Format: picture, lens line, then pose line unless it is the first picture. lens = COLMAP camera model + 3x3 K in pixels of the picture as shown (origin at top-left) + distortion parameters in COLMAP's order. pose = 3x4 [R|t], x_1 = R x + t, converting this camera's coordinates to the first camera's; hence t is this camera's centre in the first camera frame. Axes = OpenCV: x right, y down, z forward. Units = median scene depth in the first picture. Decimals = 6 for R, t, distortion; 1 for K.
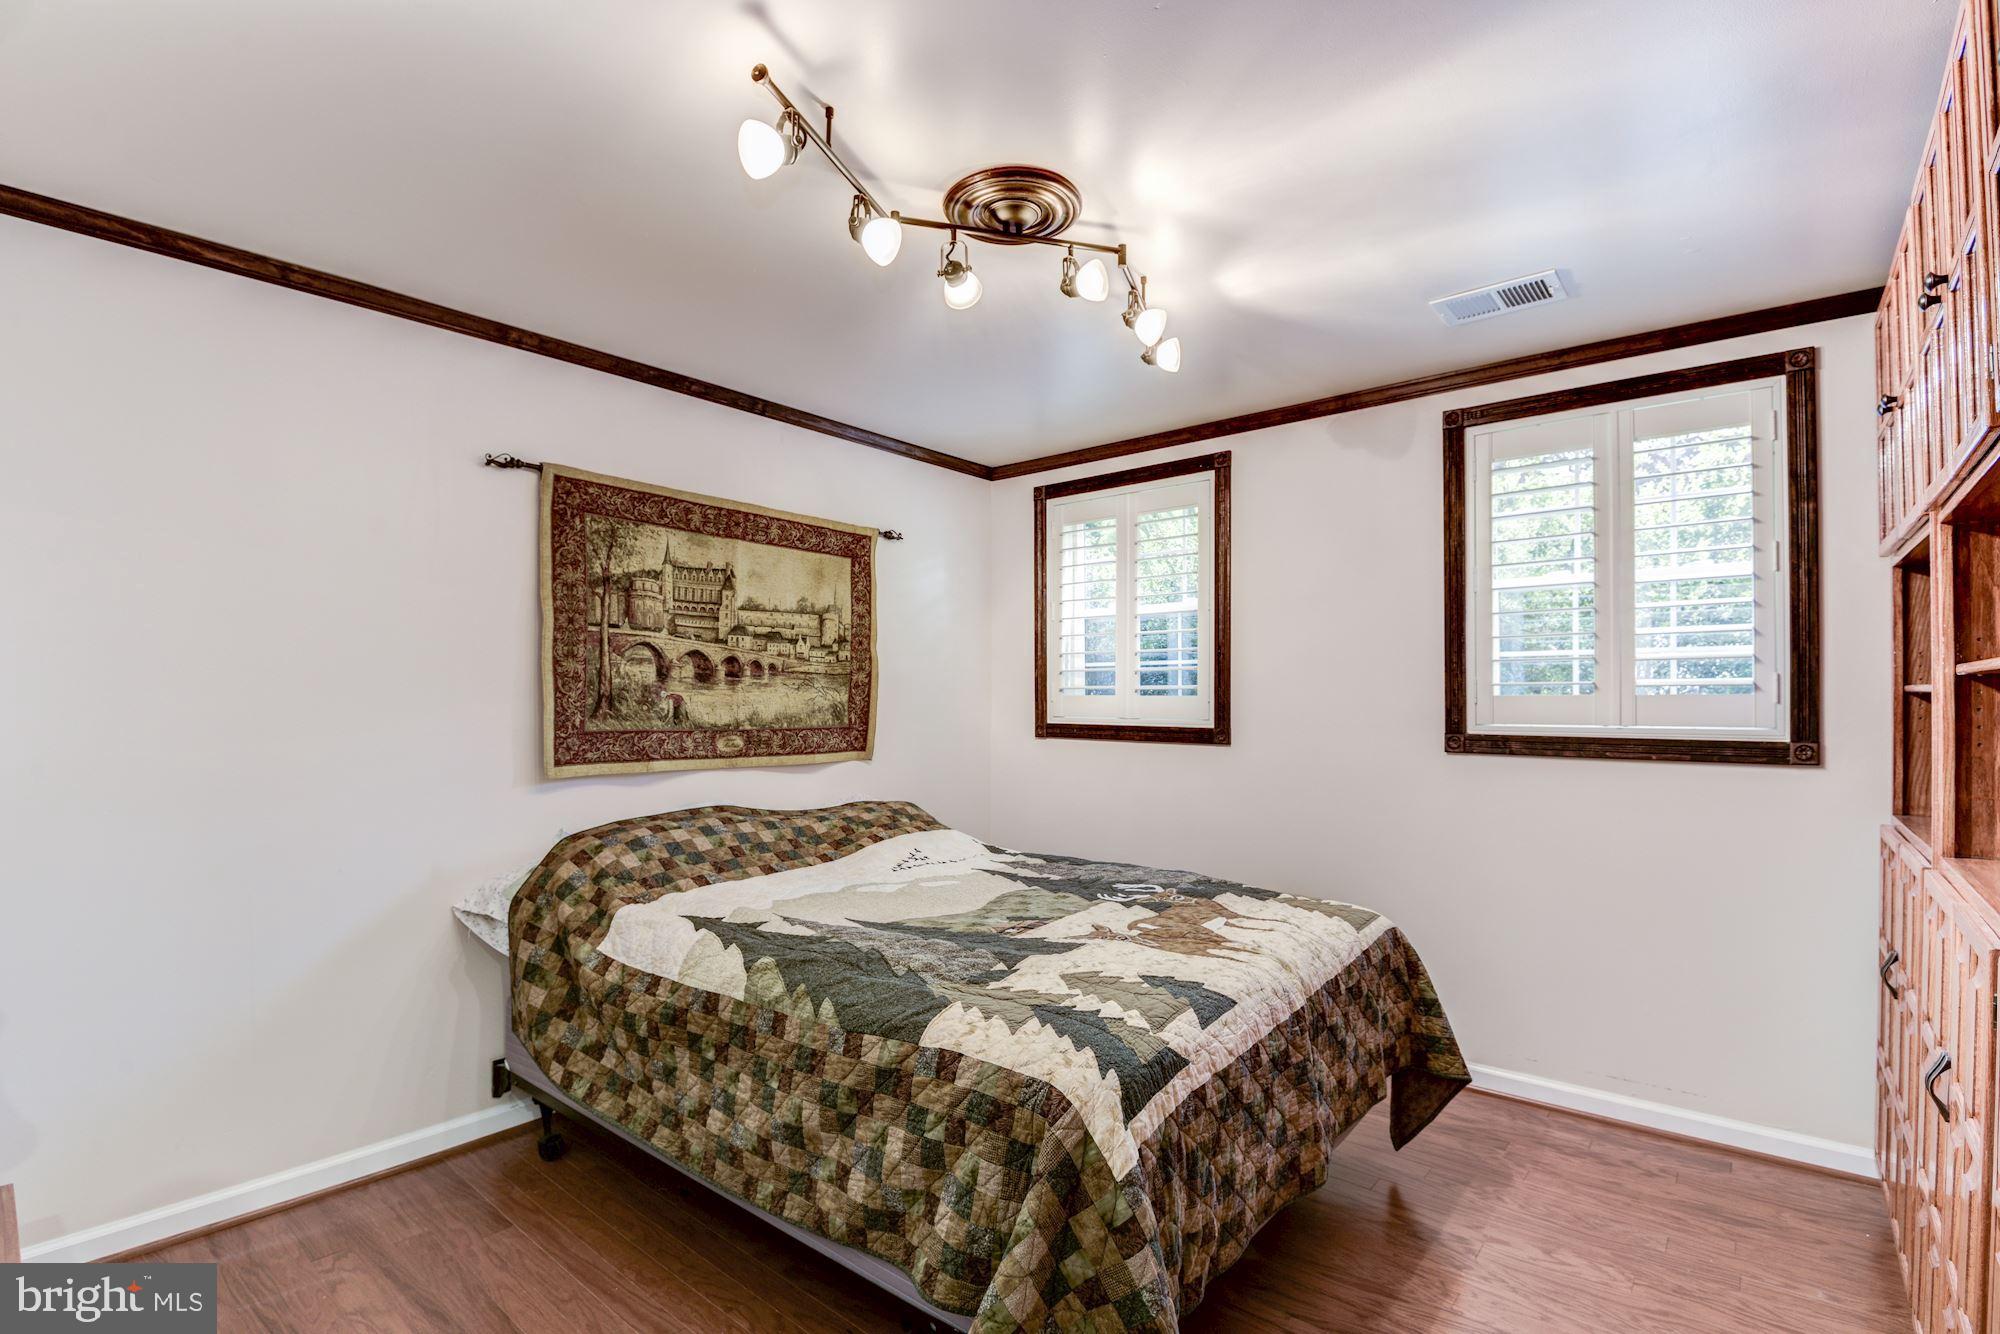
lens RADIAL K [[922.2, 0, 969.7], [0, 922.2, 699.1], [0, 0, 1]] dist [0.001173, -0.019070]
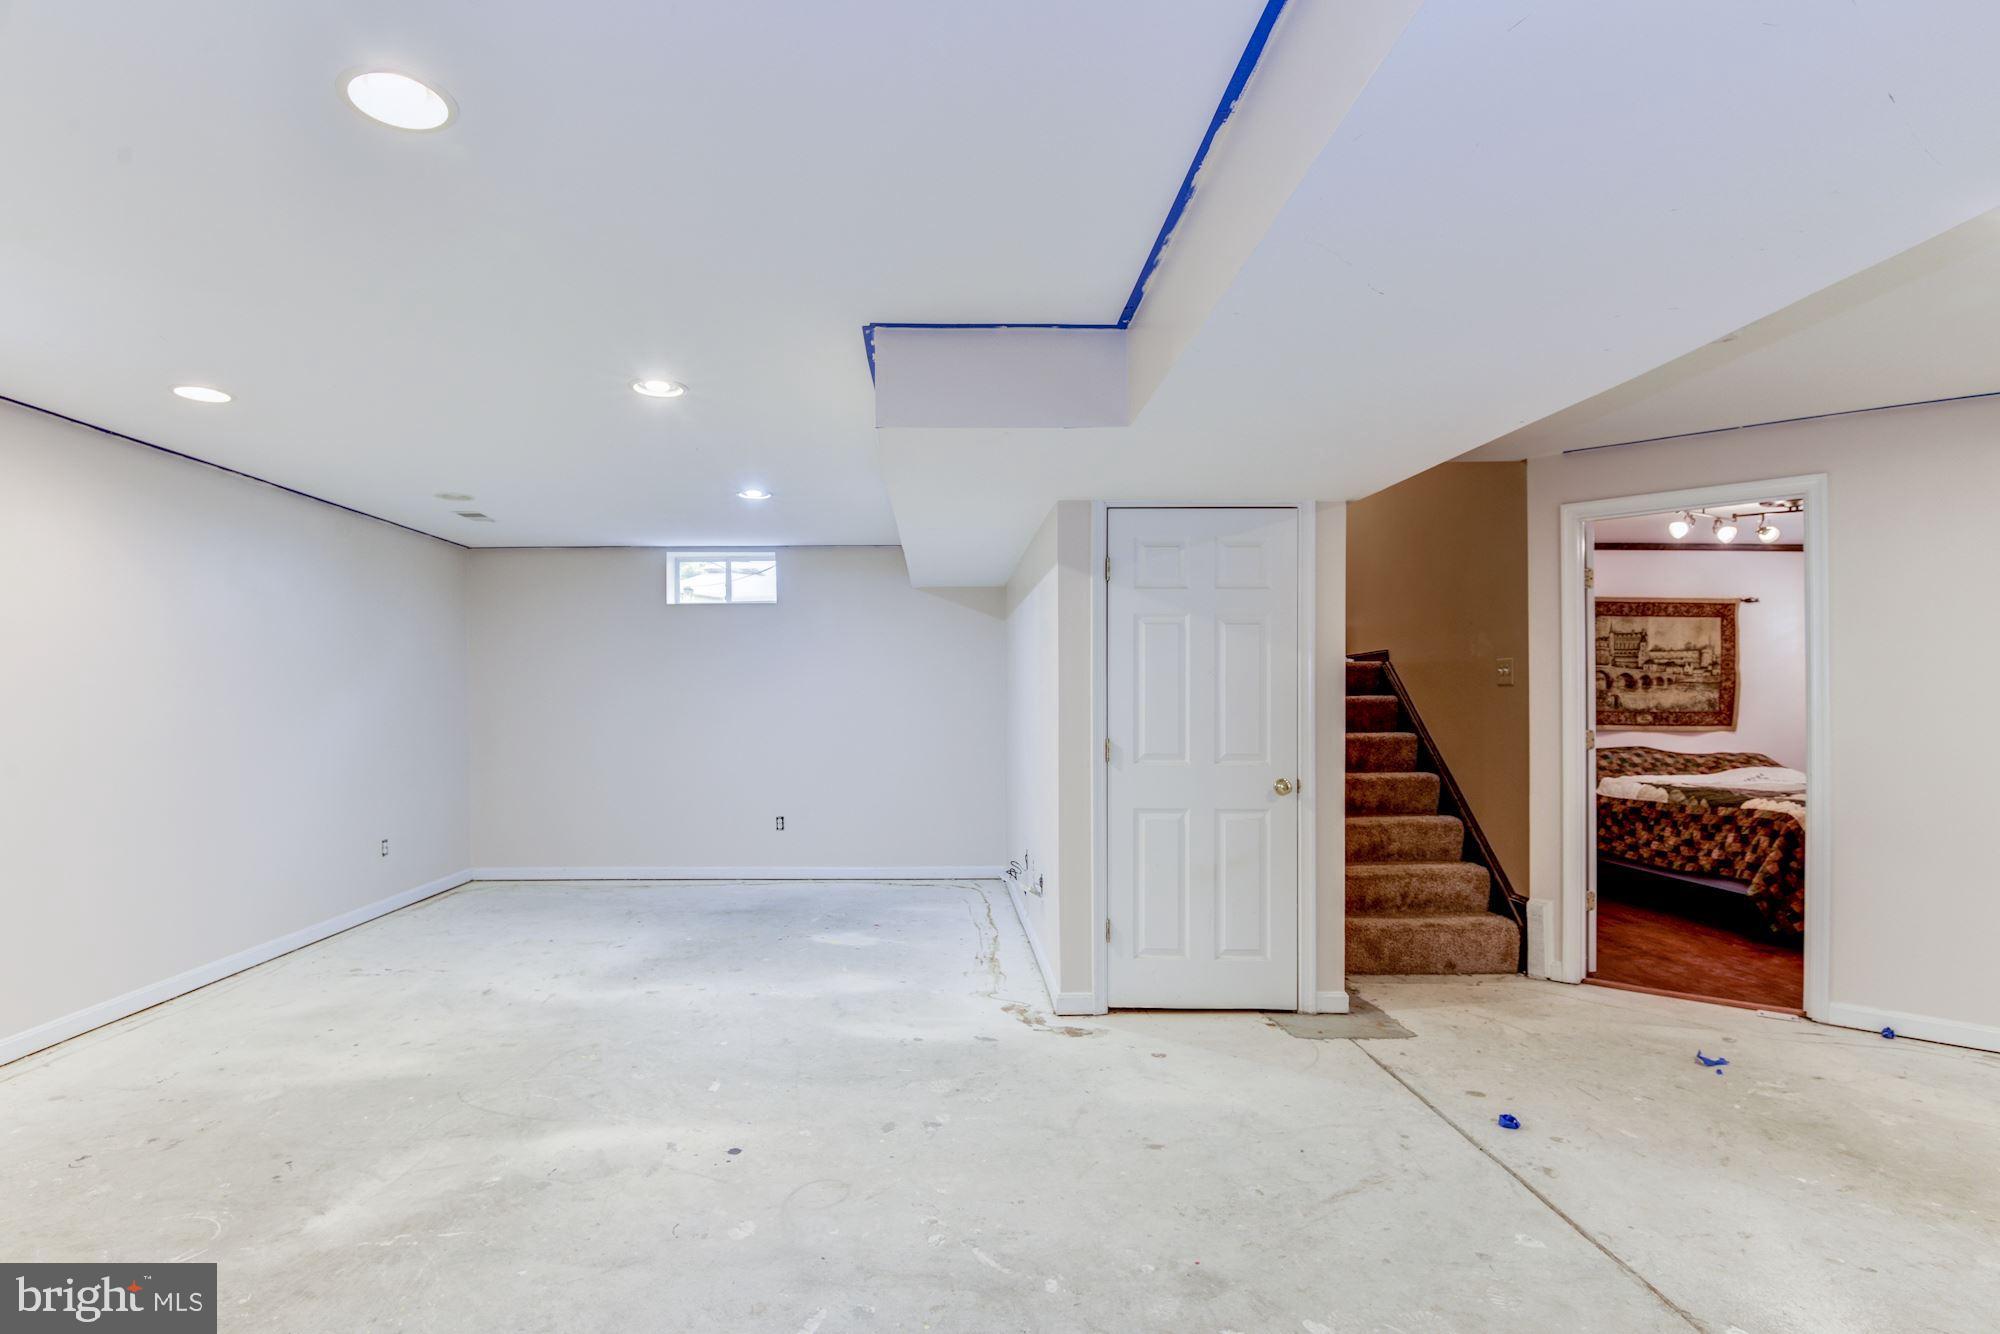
lens RADIAL K [[922.2, 0, 969.7], [0, 922.2, 699.1], [0, 0, 1]] dist [0.001173, -0.019070]
pose [[0.673429, -0.001929, -0.739249, 0.244896], [-0.000884, 0.999994, -0.003414, 0.014778], [0.739251, 0.002952, 0.673423, -1.542952]]
